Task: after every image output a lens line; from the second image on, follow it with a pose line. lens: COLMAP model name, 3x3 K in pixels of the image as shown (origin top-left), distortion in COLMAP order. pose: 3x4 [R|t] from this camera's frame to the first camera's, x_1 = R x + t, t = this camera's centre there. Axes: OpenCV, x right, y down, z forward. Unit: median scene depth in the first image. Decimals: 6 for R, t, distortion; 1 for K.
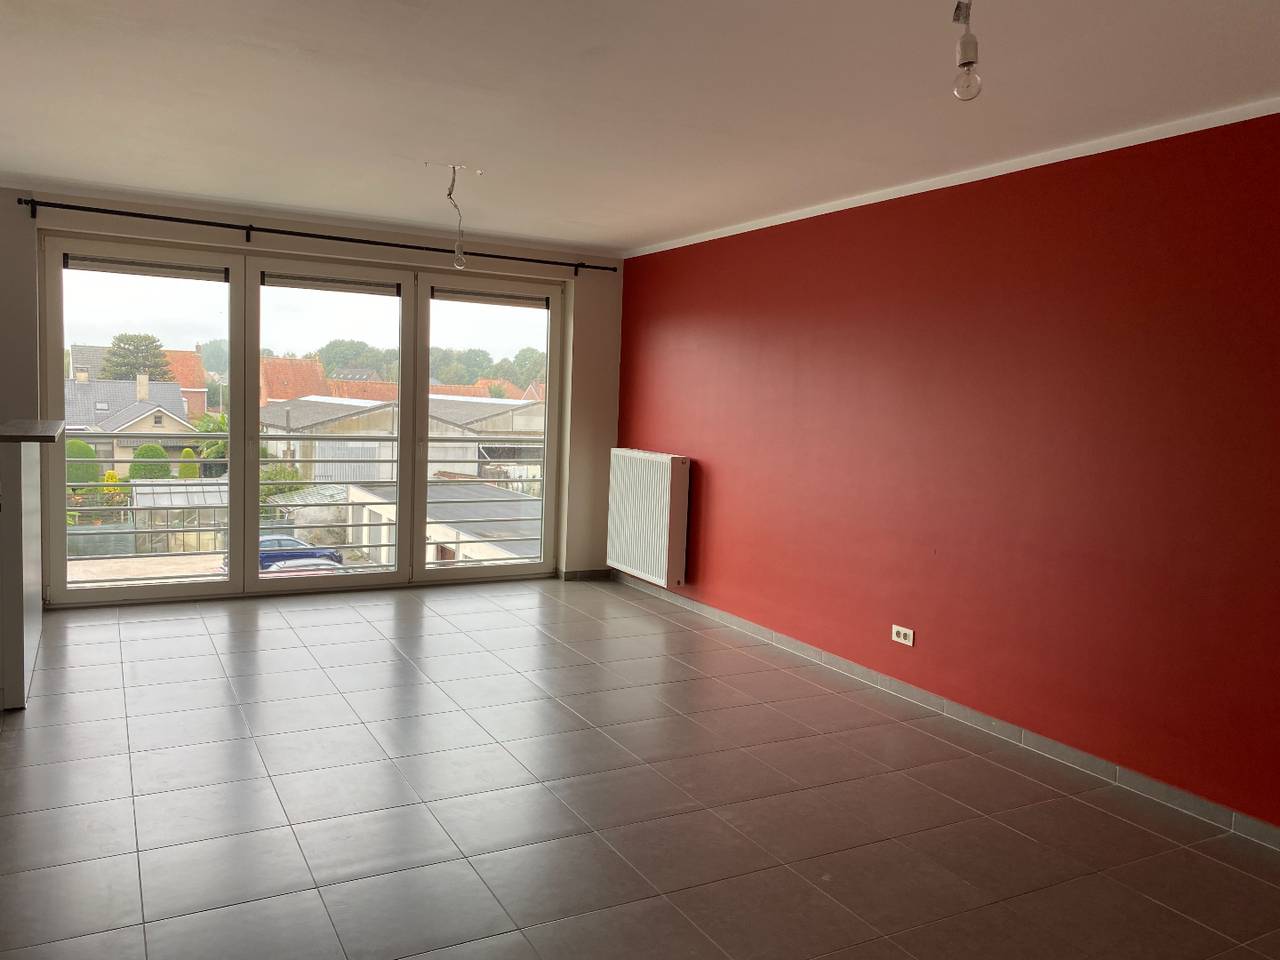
lens RADIAL K [[973.4, 0, 640.0], [0, 973.4, 480.0], [0, 0, 1]] dist [0.001599, -0.003330]
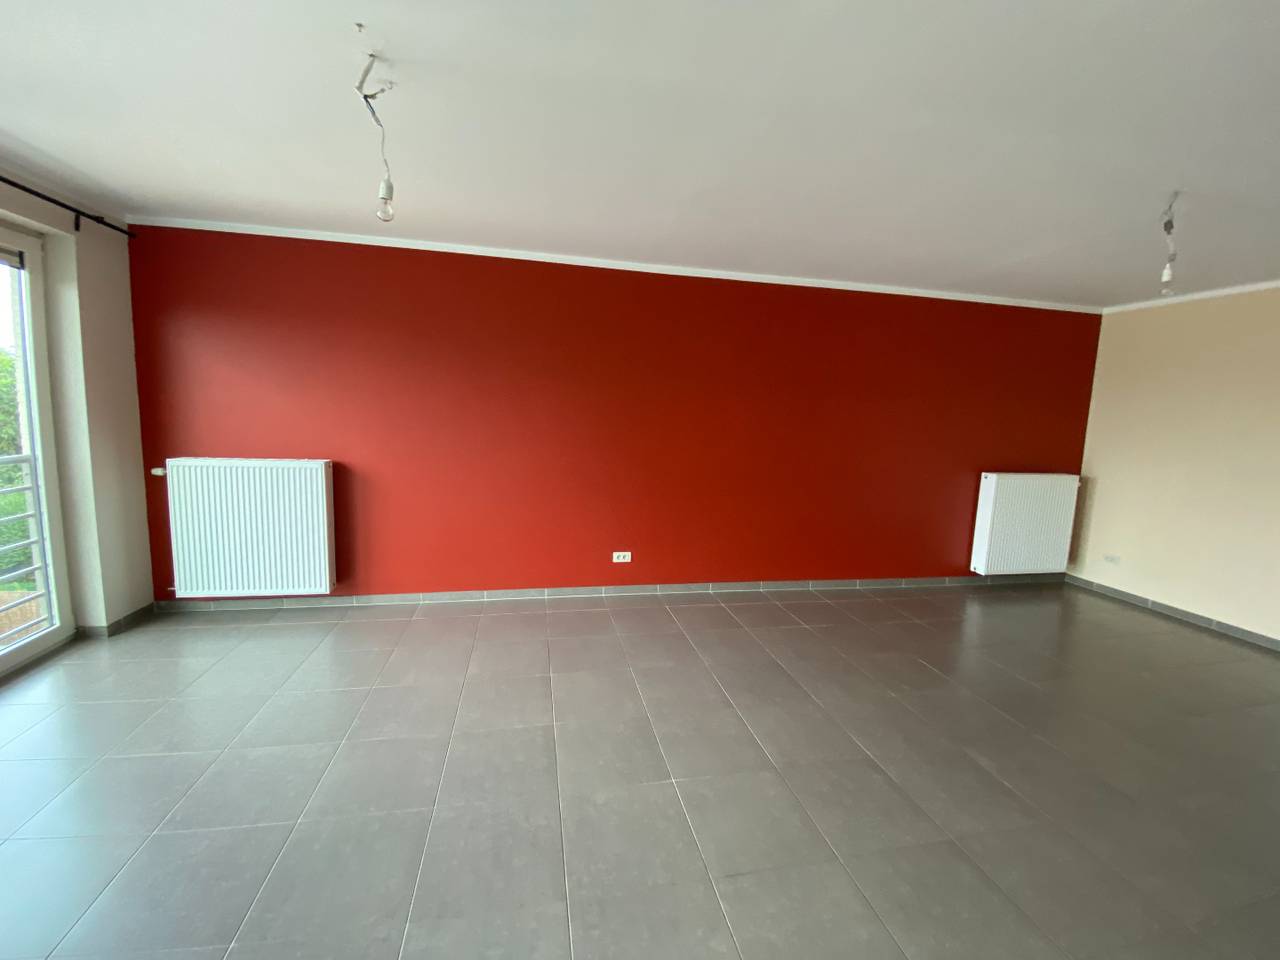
lens RADIAL K [[515.6, 0, 643.5], [0, 515.6, 475.5], [0, 0, 1]] dist [0.020358, -0.019618]
pose [[0.295824, -0.146461, 0.943948, -0.321957], [0.059473, 0.989083, 0.134826, -0.053545], [-0.953389, 0.016255, 0.301305, 0.476638]]
